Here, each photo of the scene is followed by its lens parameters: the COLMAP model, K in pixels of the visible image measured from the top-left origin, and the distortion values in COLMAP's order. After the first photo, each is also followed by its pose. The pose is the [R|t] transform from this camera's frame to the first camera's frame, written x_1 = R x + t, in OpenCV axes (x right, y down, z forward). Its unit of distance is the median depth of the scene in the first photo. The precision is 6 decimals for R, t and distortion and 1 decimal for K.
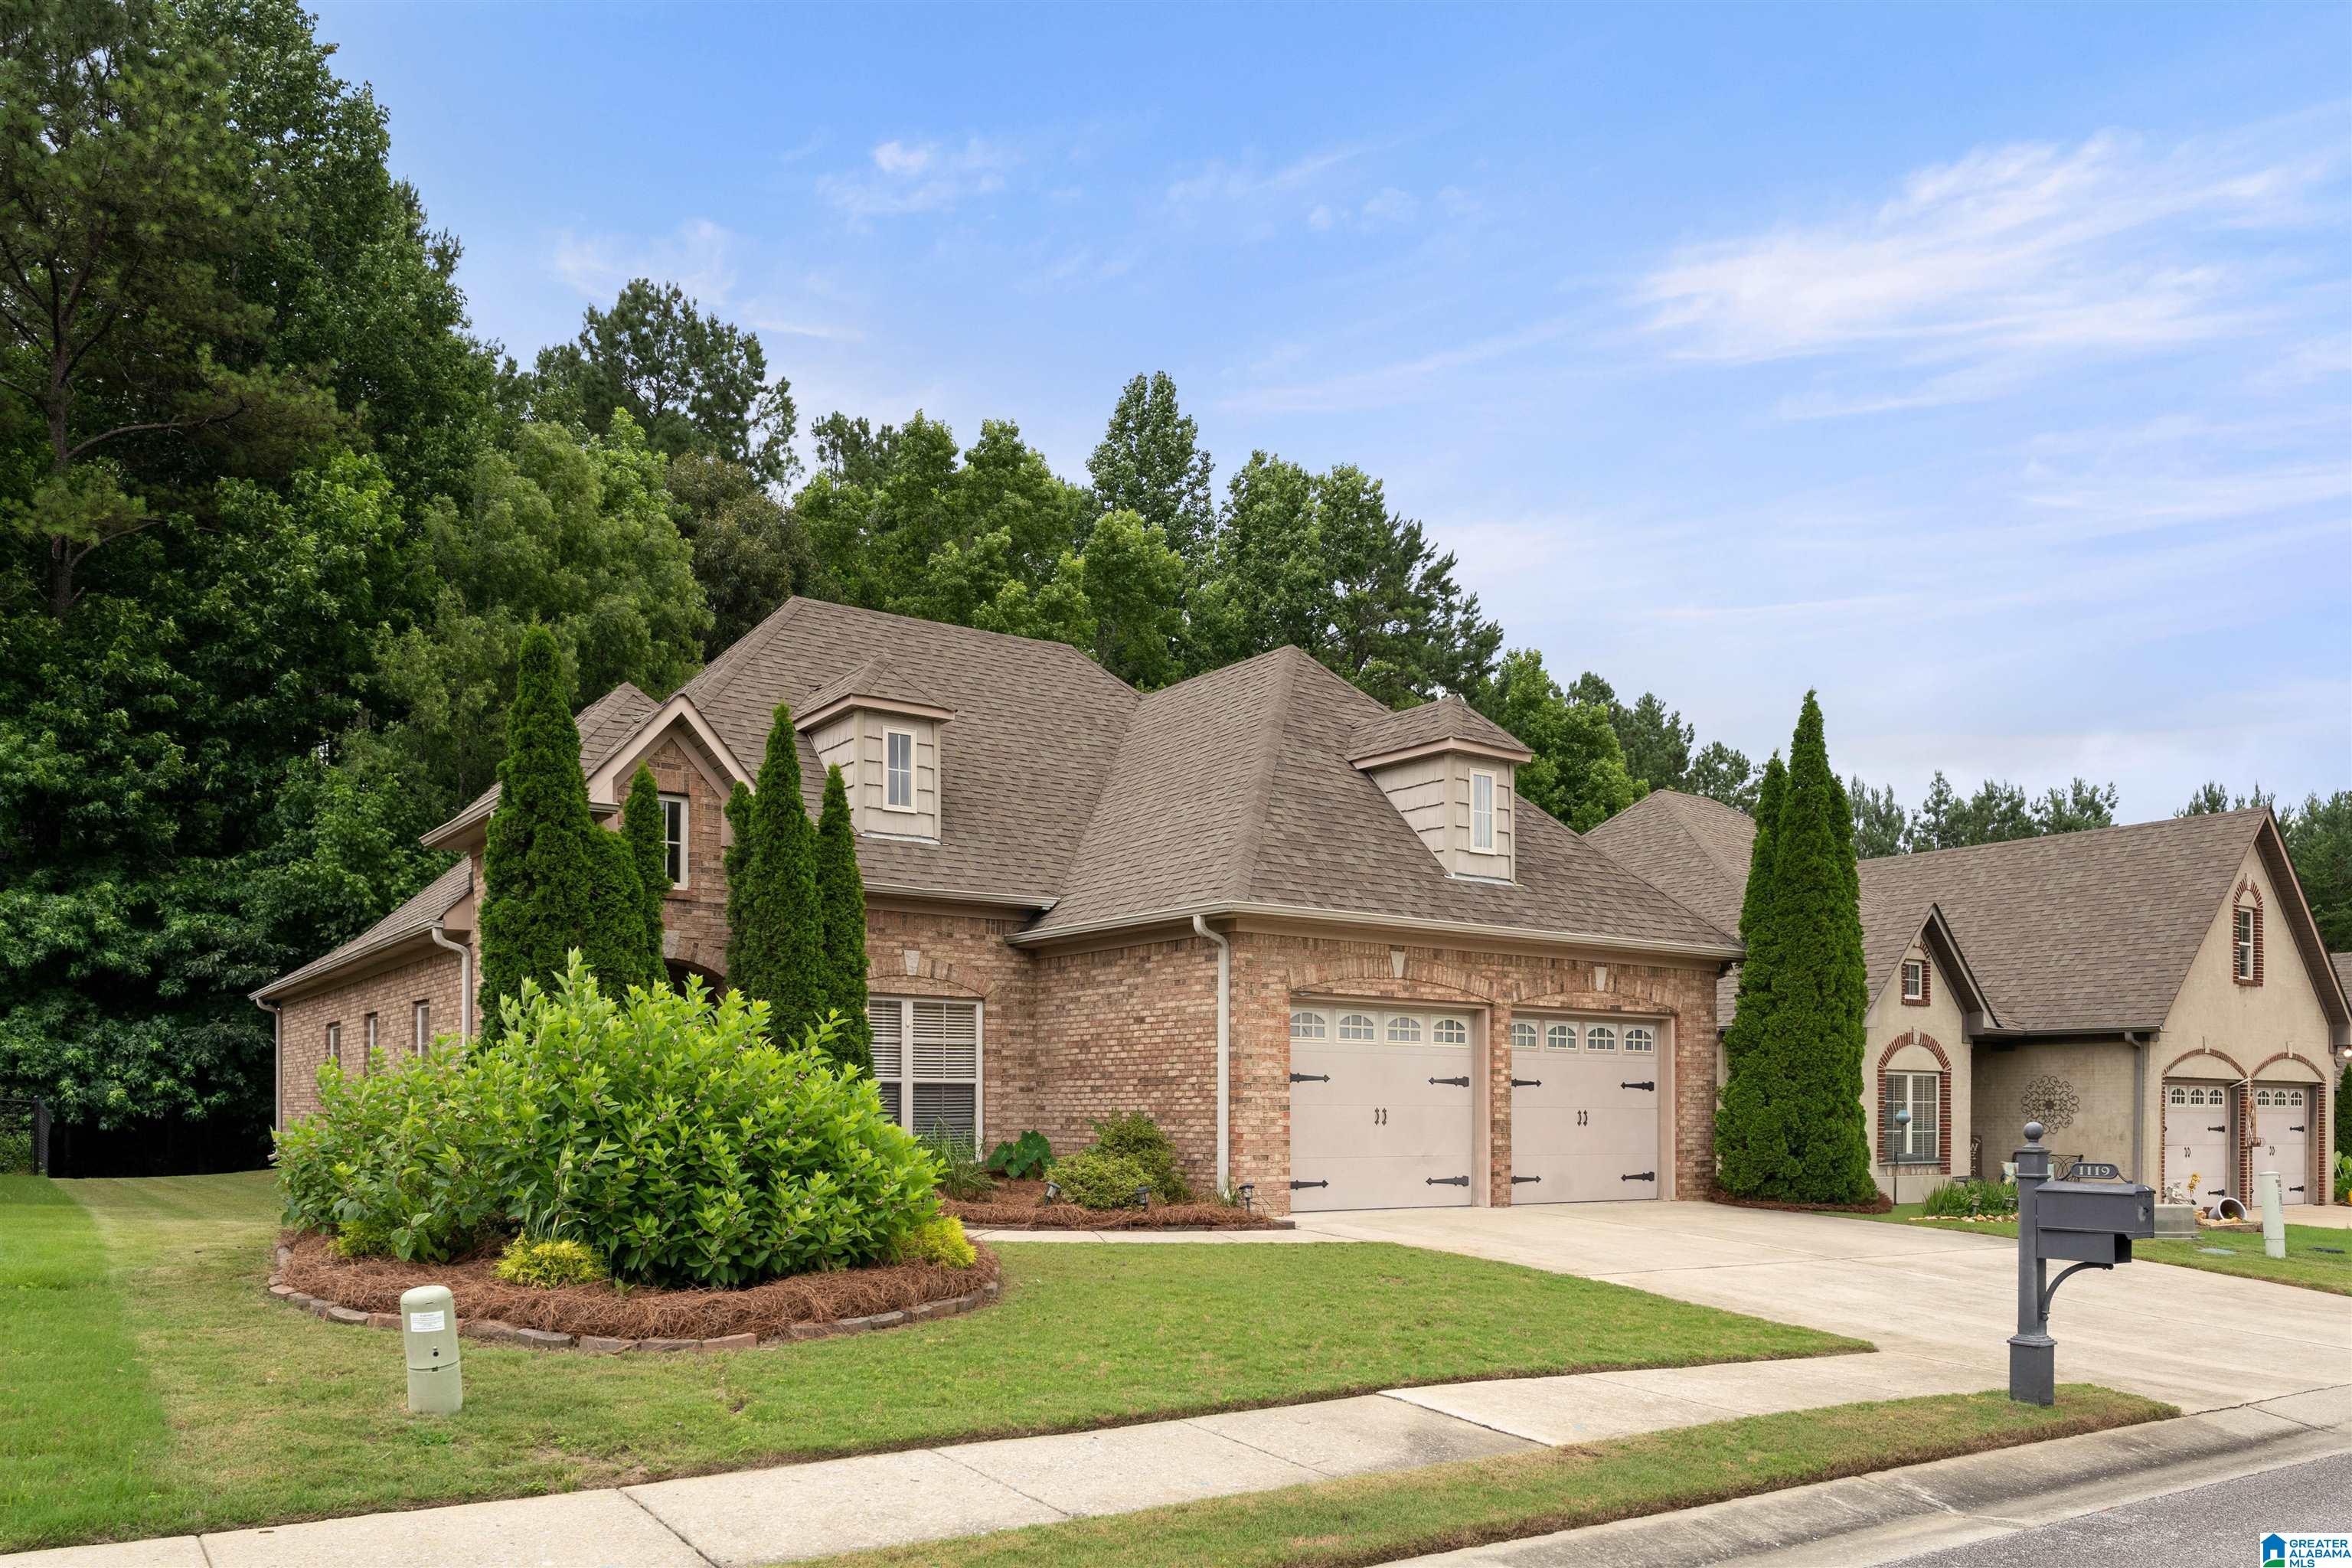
lens RADIAL K [[1607.4, 0, 1176.0], [0, 1607.4, 784.0], [0, 0, 1]] dist [0.001765, 0.000361]
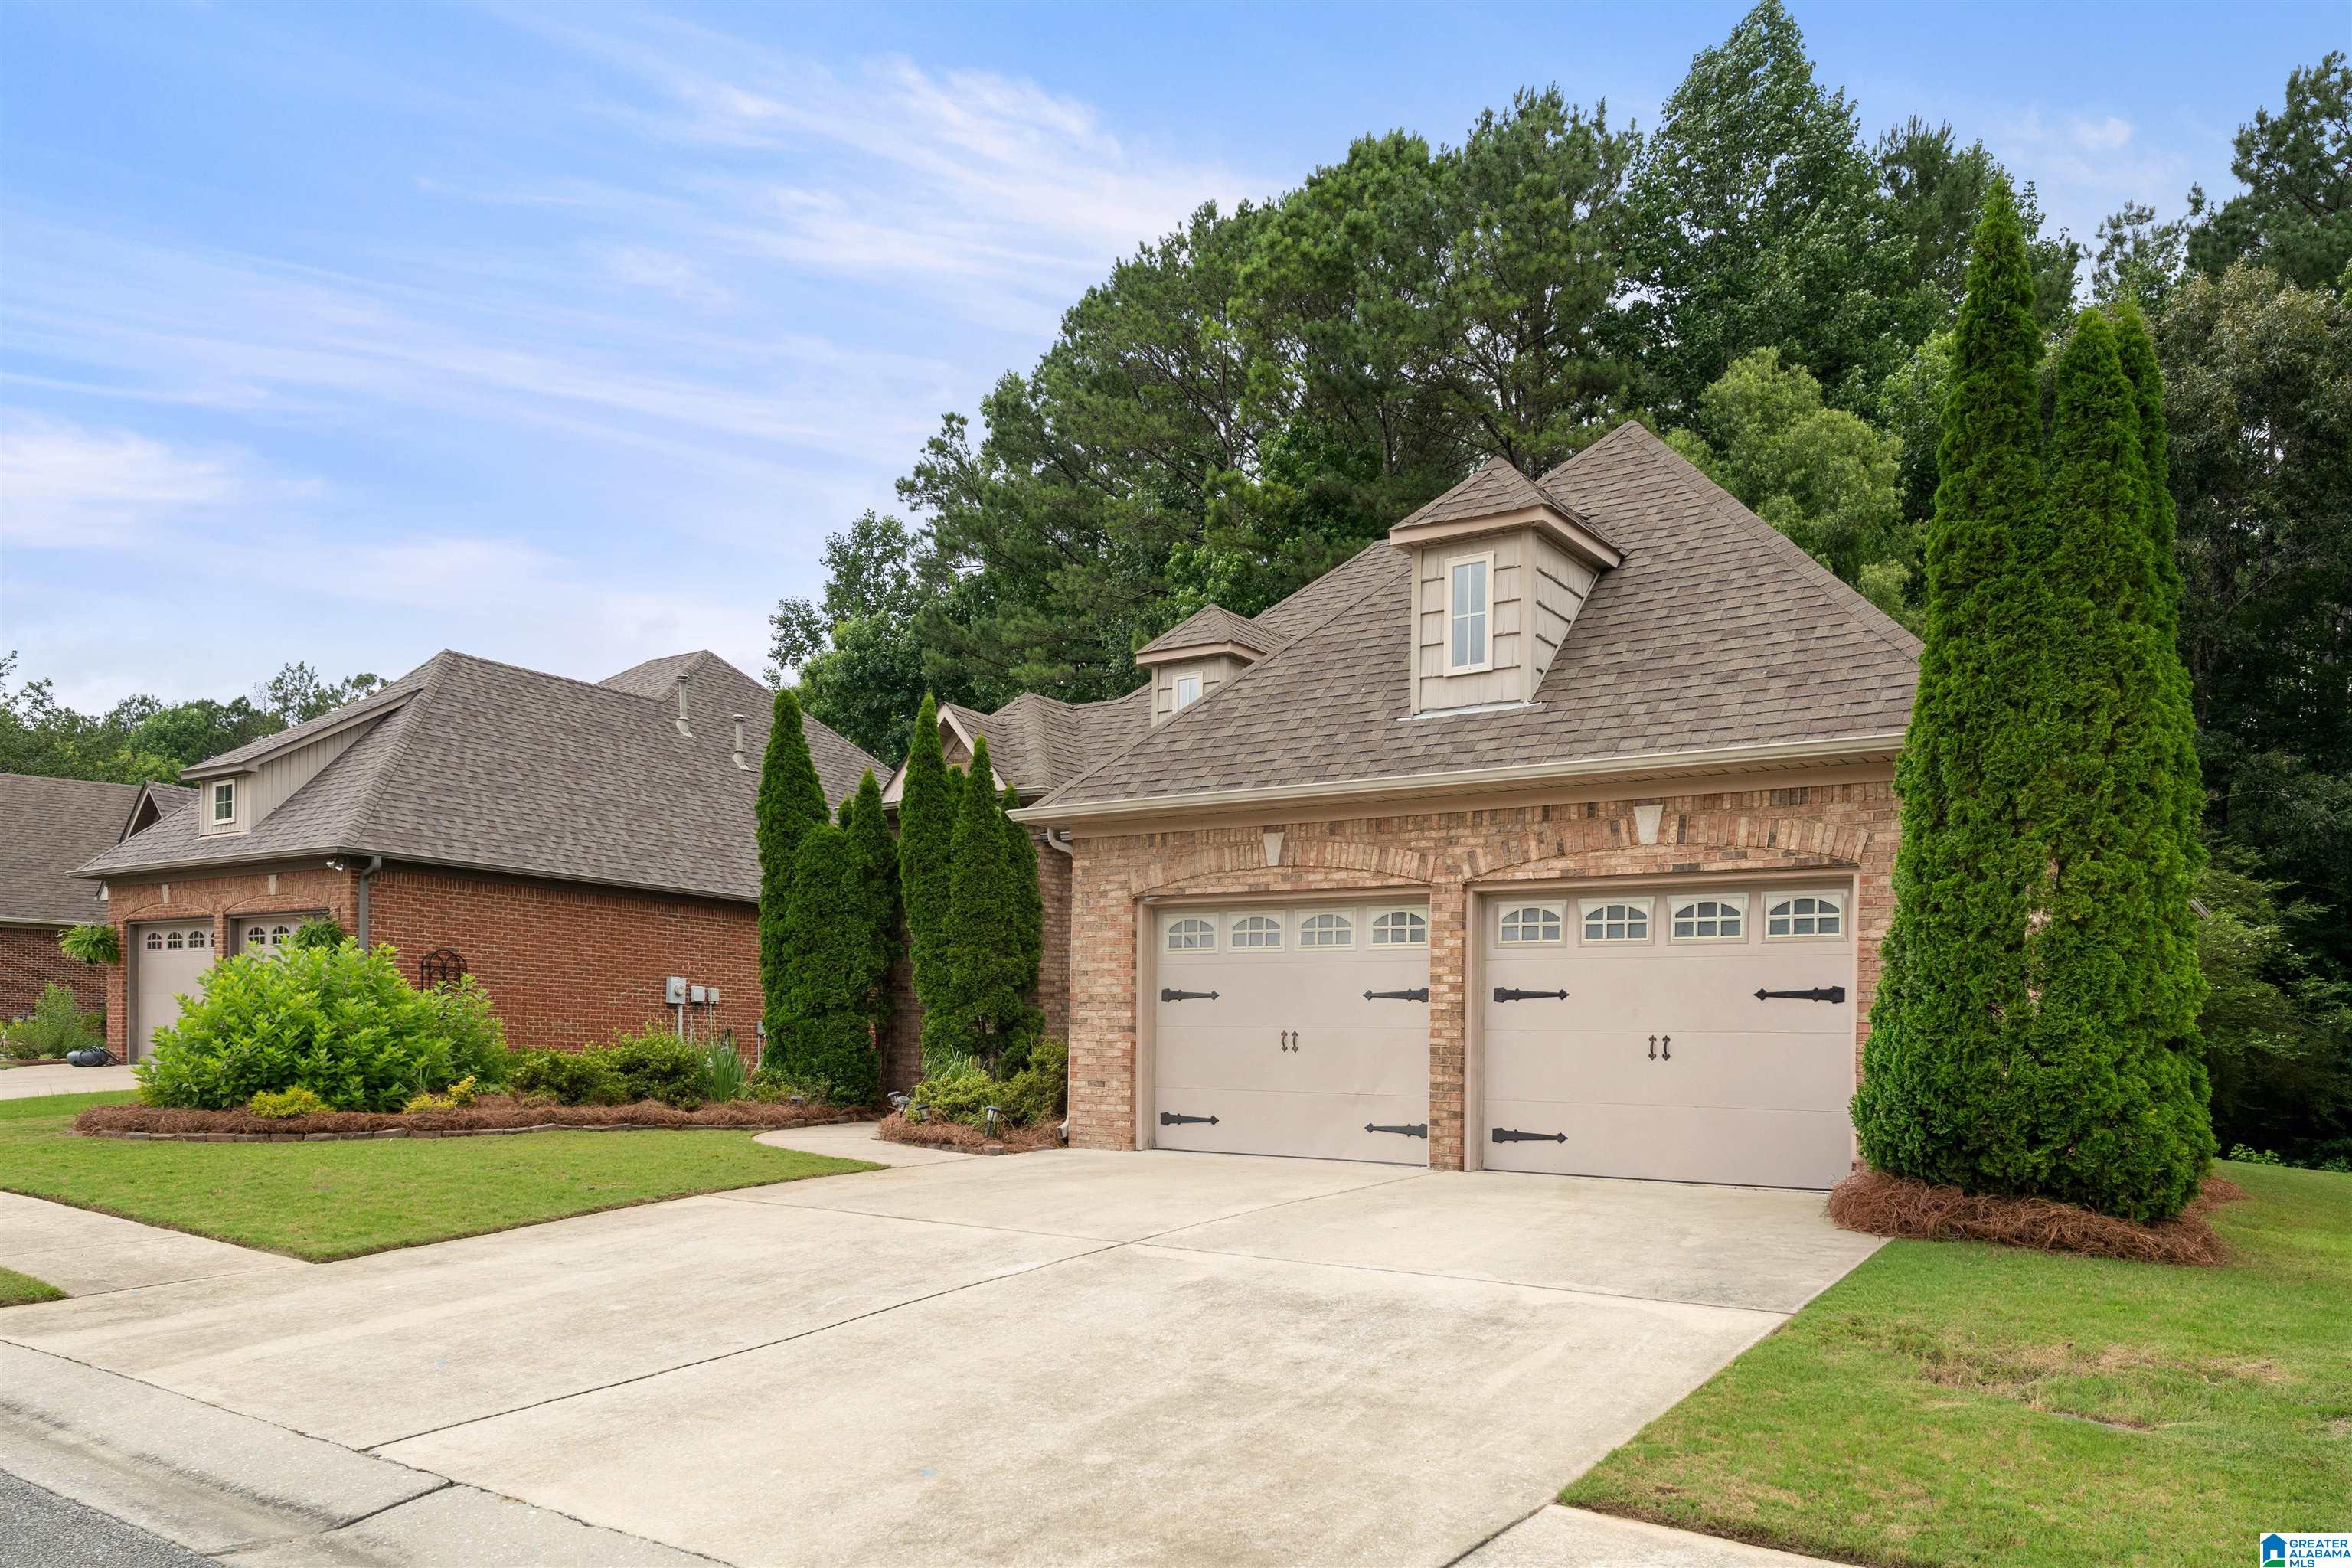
lens RADIAL K [[1607.4, 0, 1176.0], [0, 1607.4, 784.0], [0, 0, 1]] dist [0.001765, 0.000361]
pose [[0.363584, -0.153661, -0.918801, 0.836918], [0.166549, 0.981133, -0.098180, 0.148018], [0.916552, -0.117329, 0.382317, 0.648267]]
